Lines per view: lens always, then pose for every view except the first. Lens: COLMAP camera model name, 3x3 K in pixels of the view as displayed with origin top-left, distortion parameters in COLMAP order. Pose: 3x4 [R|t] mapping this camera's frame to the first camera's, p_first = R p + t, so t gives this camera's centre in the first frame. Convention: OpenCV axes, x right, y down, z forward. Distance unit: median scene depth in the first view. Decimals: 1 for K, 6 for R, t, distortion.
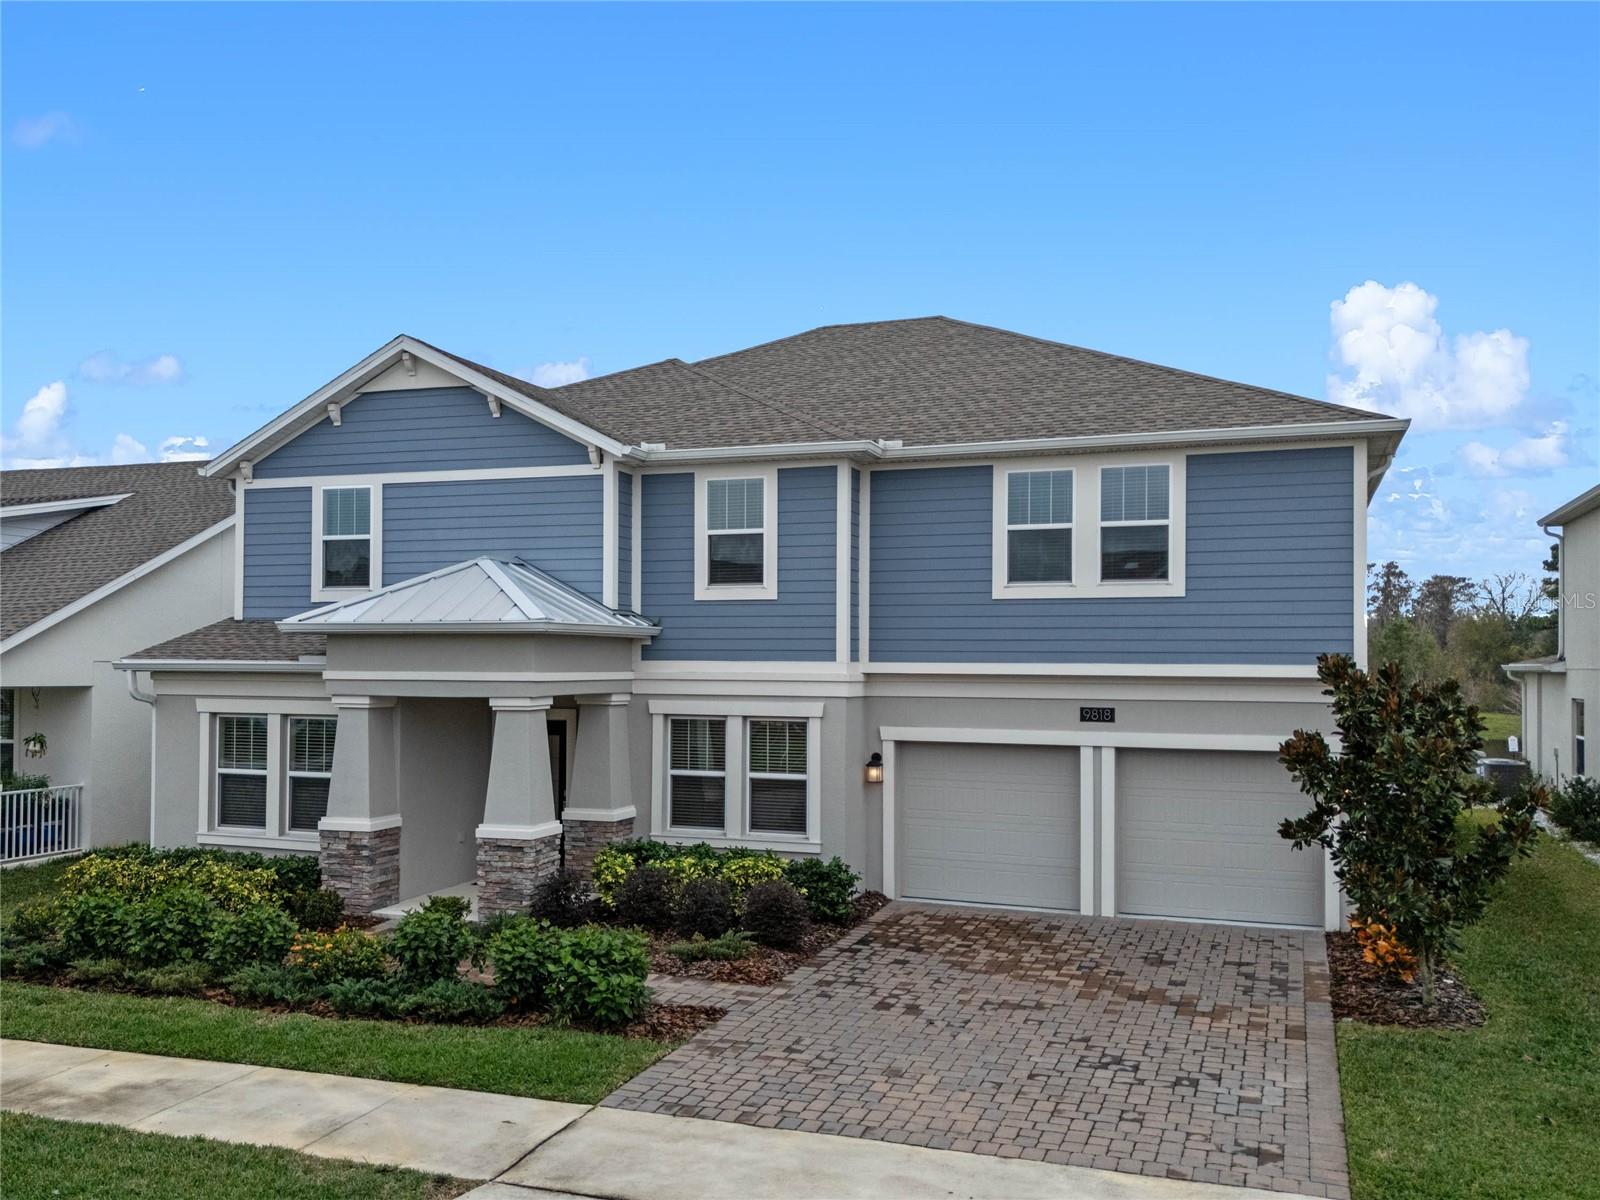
lens RADIAL K [[1395.6, 0, 762.1], [0, 1395.6, 628.5], [0, 0, 1]] dist [0.043762, 0.000224]
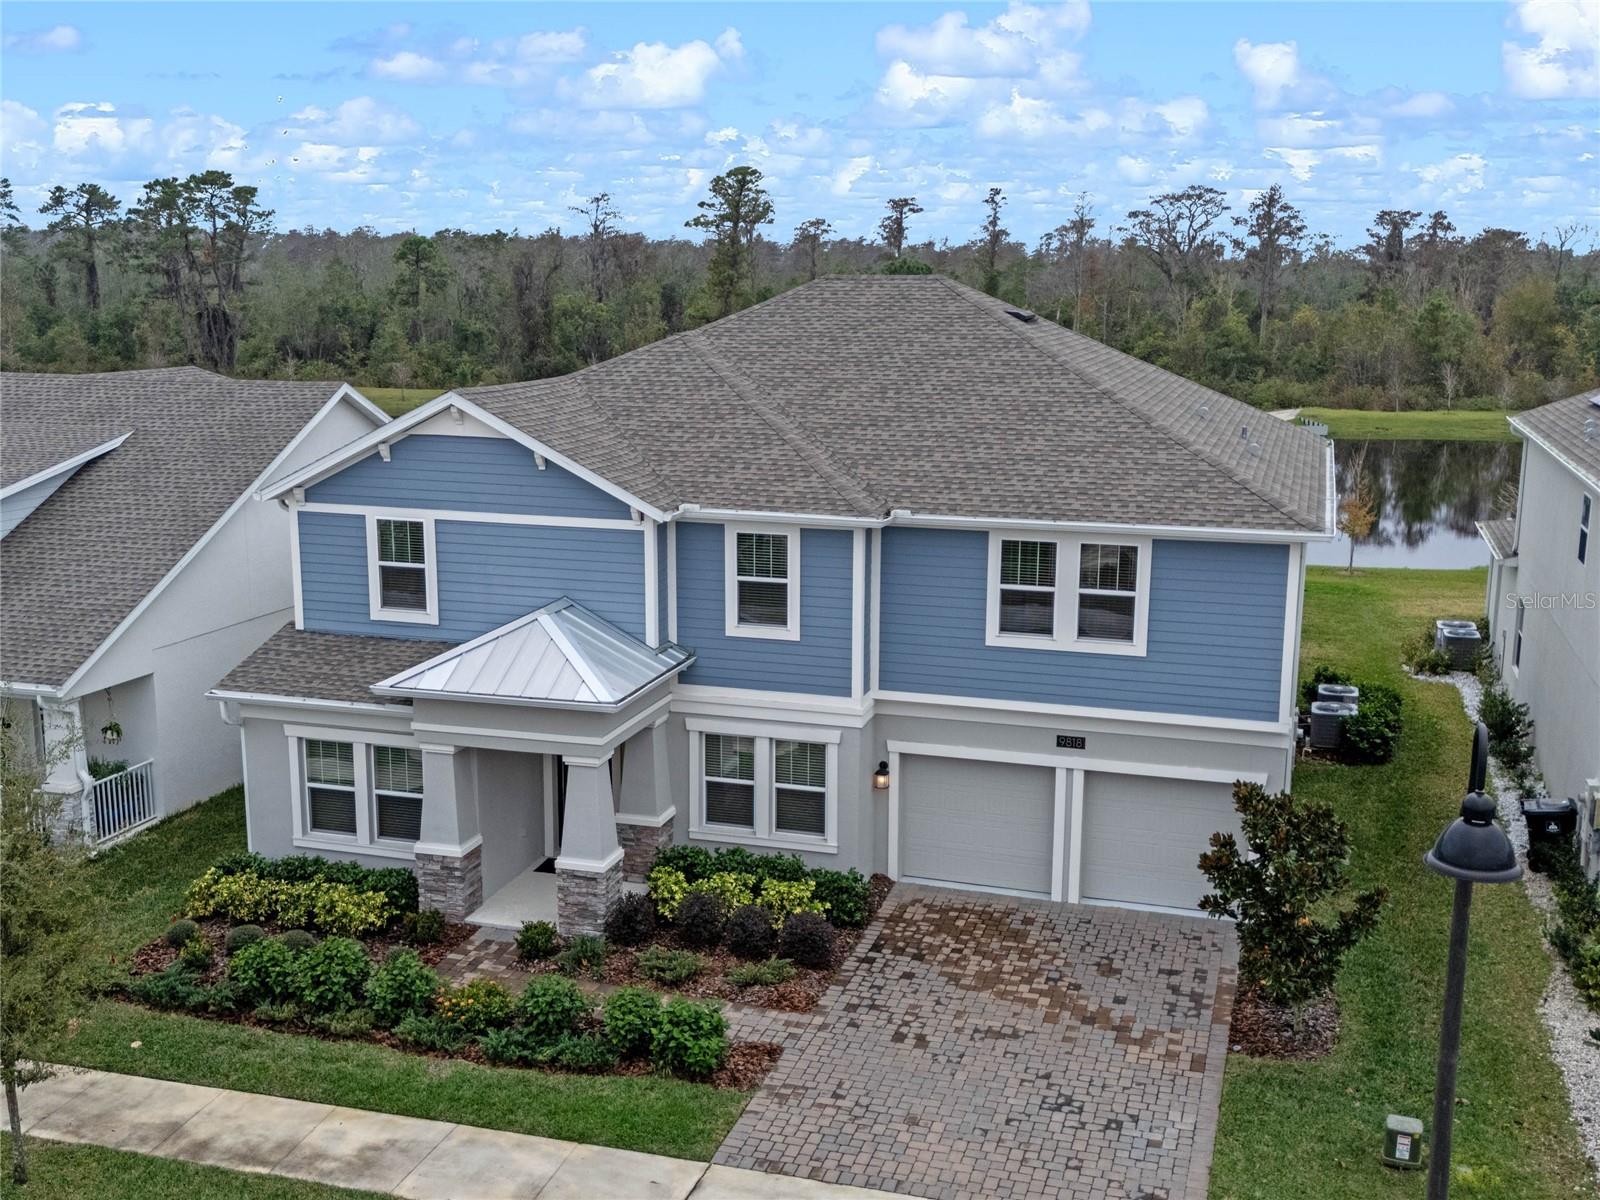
lens RADIAL K [[1682.5, 0, 800.0], [0, 1682.5, 600.0], [0, 0, 1]] dist [0.100309, -0.154596]
pose [[0.998060, -0.012510, 0.060986, -0.077855], [-0.000984, 0.976310, 0.216375, -0.377360], [-0.062248, -0.216016, 0.974404, -0.365964]]
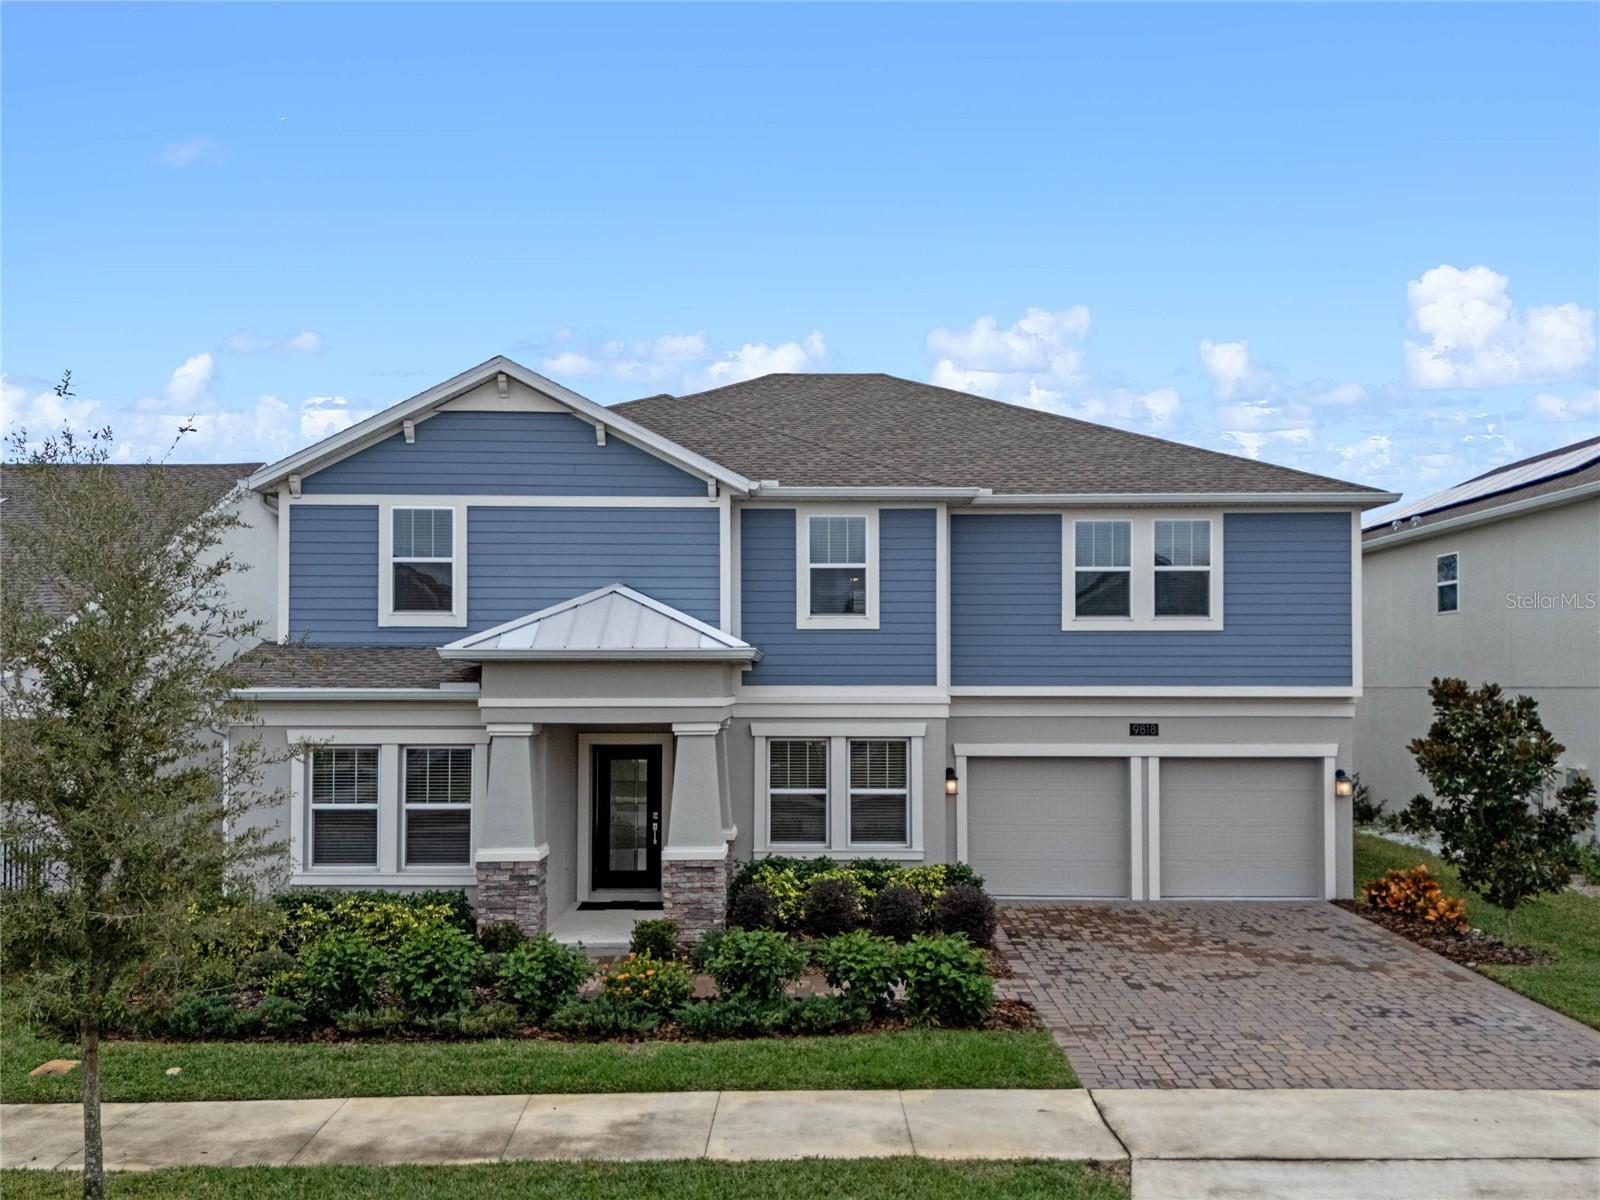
lens RADIAL K [[1321.9, 0, 818.0], [0, 1321.9, 644.0], [0, 0, 1]] dist [0.043816, -0.007109]
pose [[0.933144, 0.005783, 0.359456, -0.431334], [-0.003504, 0.999969, -0.006992, -0.001827], [-0.359486, 0.005265, 0.933136, 0.058677]]
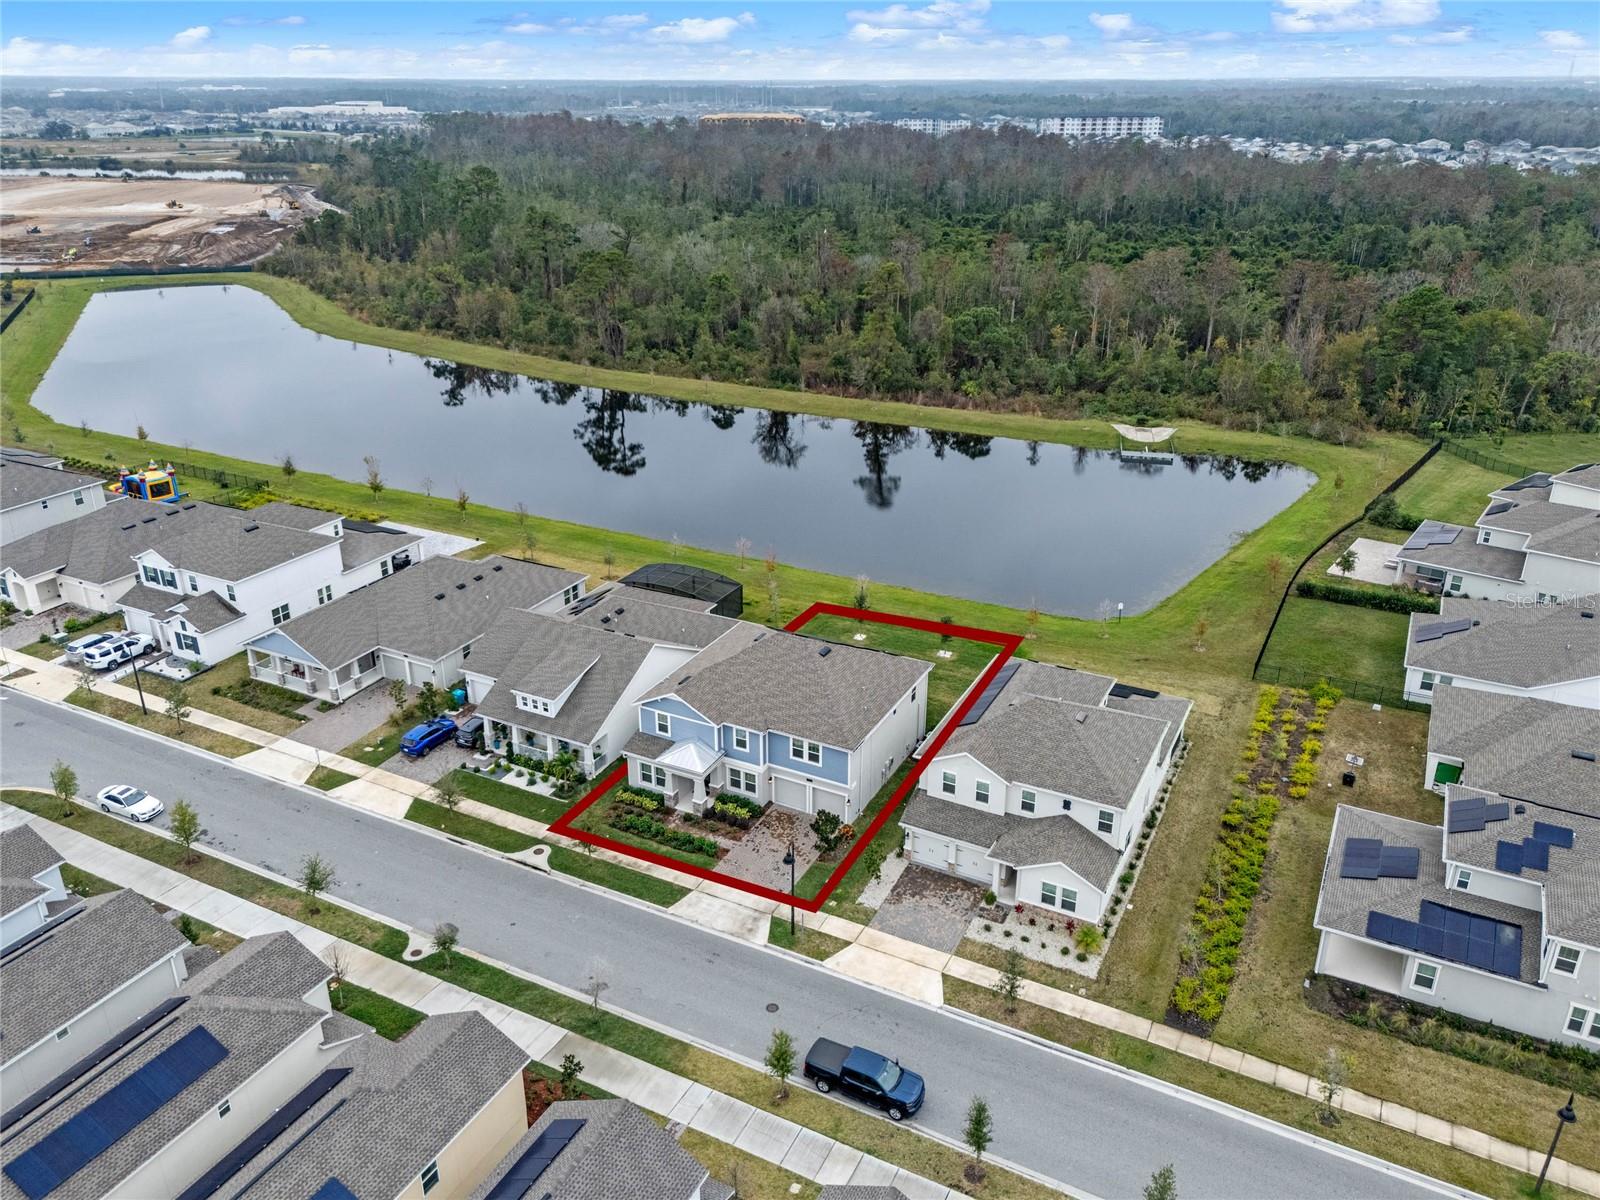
lens RADIAL K [[1200.1, 0, 811.8], [0, 1200.1, 608.8], [0, 0, 1]] dist [0.076596, -0.082725]
pose [[0.993844, 0.041100, -0.102885, 0.700407], [0.007455, 0.901730, 0.432236, -2.505915], [0.110539, -0.430342, 0.895872, -2.789469]]
